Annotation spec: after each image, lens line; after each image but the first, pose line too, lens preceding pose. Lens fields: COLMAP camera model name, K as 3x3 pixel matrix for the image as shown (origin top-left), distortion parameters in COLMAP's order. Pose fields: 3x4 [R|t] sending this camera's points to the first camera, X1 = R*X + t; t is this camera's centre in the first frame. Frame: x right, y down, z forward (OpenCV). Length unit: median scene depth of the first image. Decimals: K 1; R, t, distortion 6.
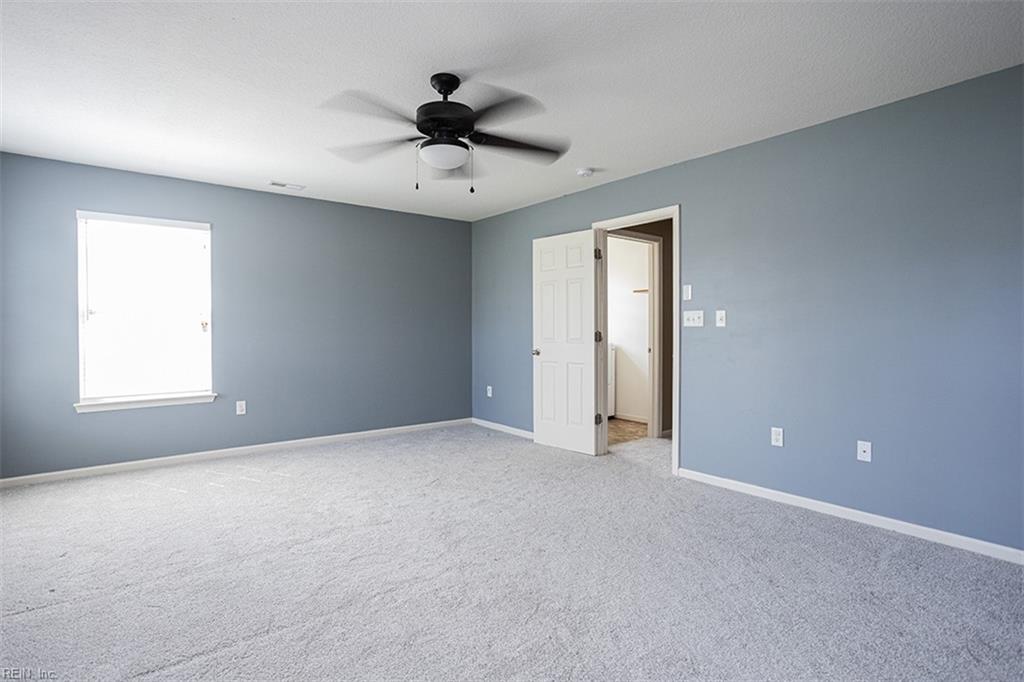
lens RADIAL K [[506.8, 0, 509.2], [0, 506.8, 335.6], [0, 0, 1]] dist [-0.041007, 0.019267]
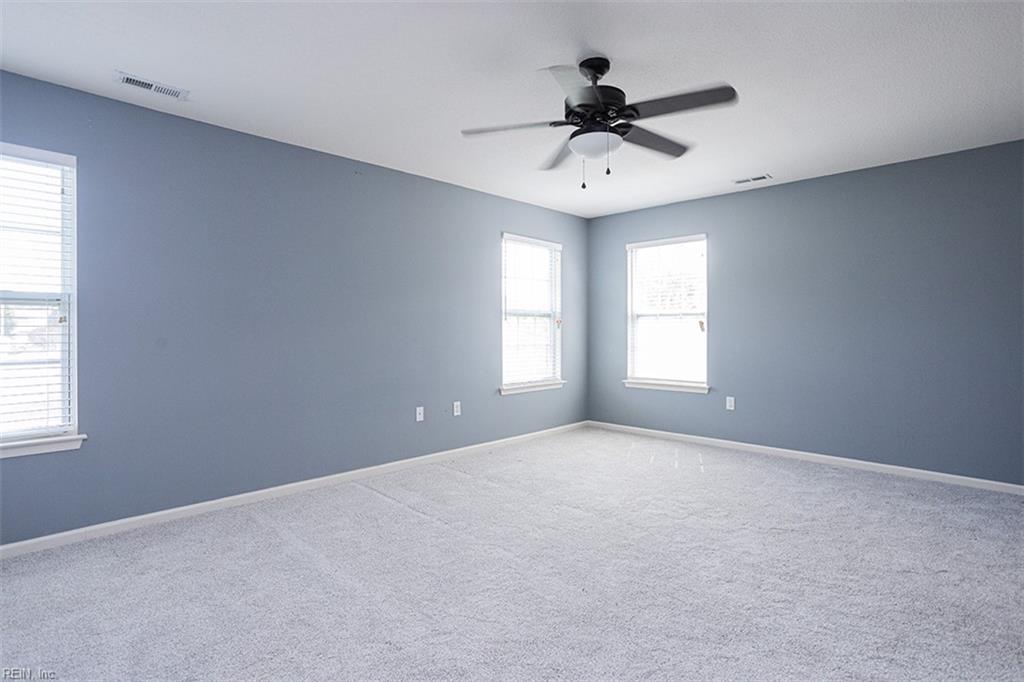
lens RADIAL K [[506.8, 0, 510.0], [0, 506.8, 338.3], [0, 0, 1]] dist [-0.041007, 0.019267]
pose [[0.136042, 0.023234, -0.990431, 0.460842], [-0.014854, 0.999660, 0.021410, -0.007868], [0.990592, 0.011799, 0.136341, 0.419298]]
